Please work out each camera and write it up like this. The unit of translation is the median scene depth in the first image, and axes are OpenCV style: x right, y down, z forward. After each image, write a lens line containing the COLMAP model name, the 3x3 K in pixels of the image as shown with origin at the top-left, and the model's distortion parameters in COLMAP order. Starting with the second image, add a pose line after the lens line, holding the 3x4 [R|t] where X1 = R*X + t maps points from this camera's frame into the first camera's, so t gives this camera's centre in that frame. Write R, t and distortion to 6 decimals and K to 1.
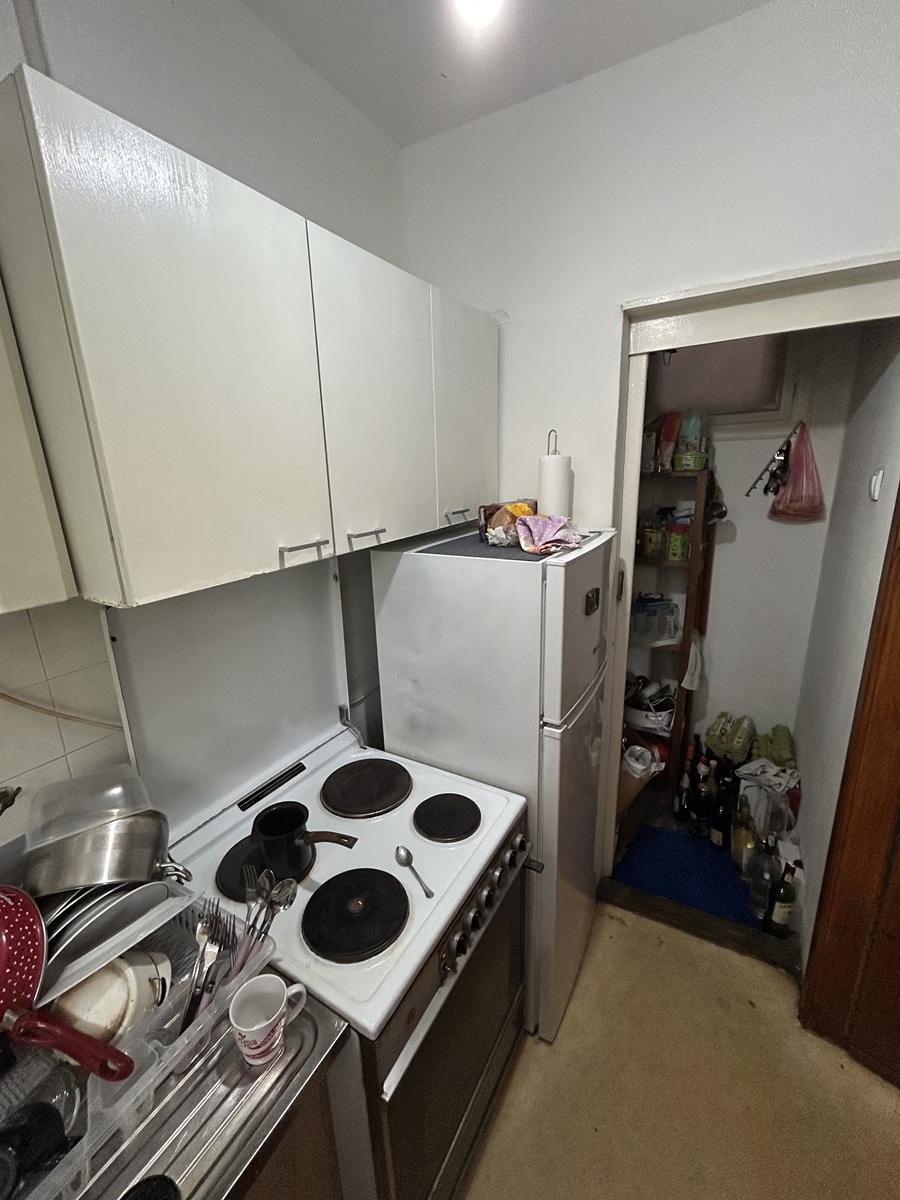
lens RADIAL K [[484.5, 0, 450.9], [0, 484.5, 600.7], [0, 0, 1]] dist [-0.007392, 0.003499]
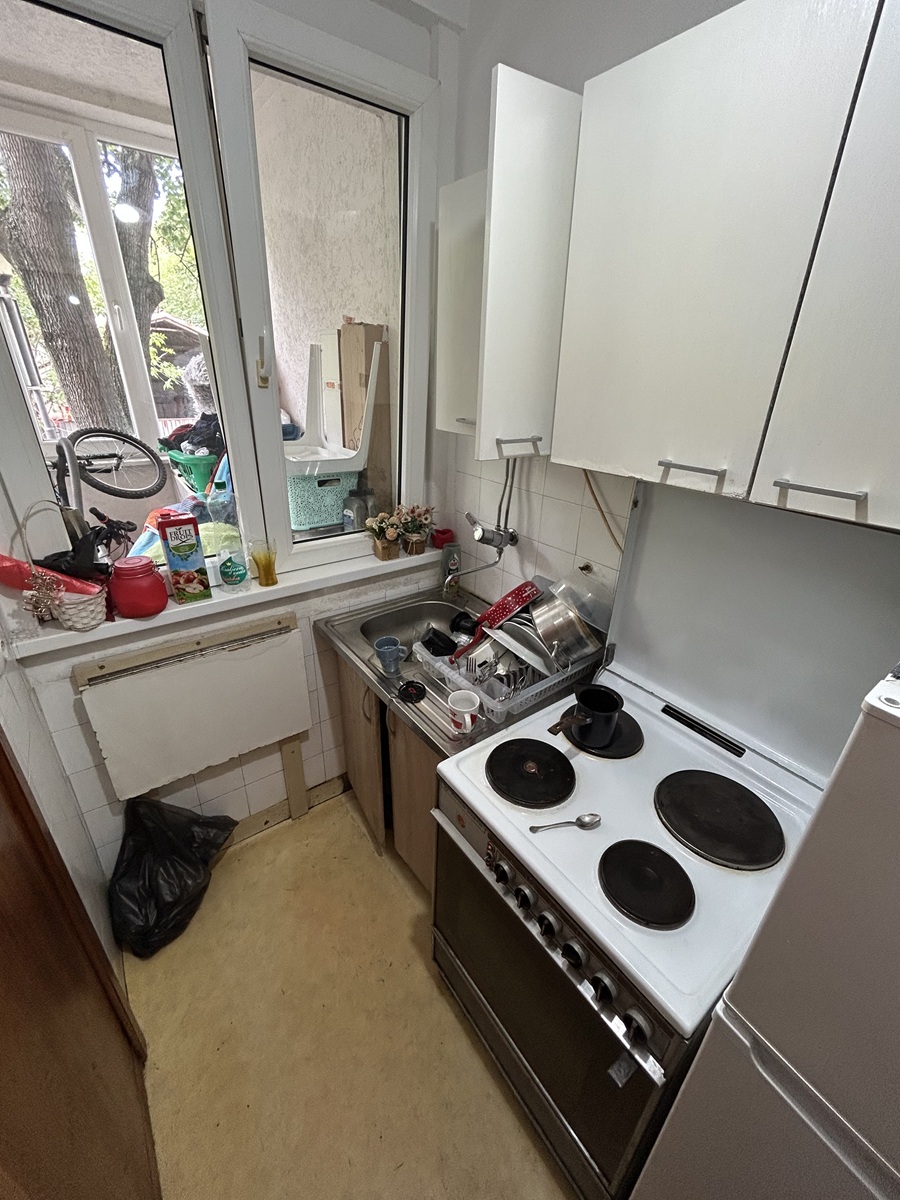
lens RADIAL K [[484.5, 0, 450.9], [0, 484.5, 600.7], [0, 0, 1]] dist [-0.007392, 0.003499]
pose [[-0.397408, 0.417519, -0.817156, 0.602999], [-0.253277, 0.805998, 0.534994, -0.247069], [0.881996, 0.419578, -0.214562, 0.813861]]
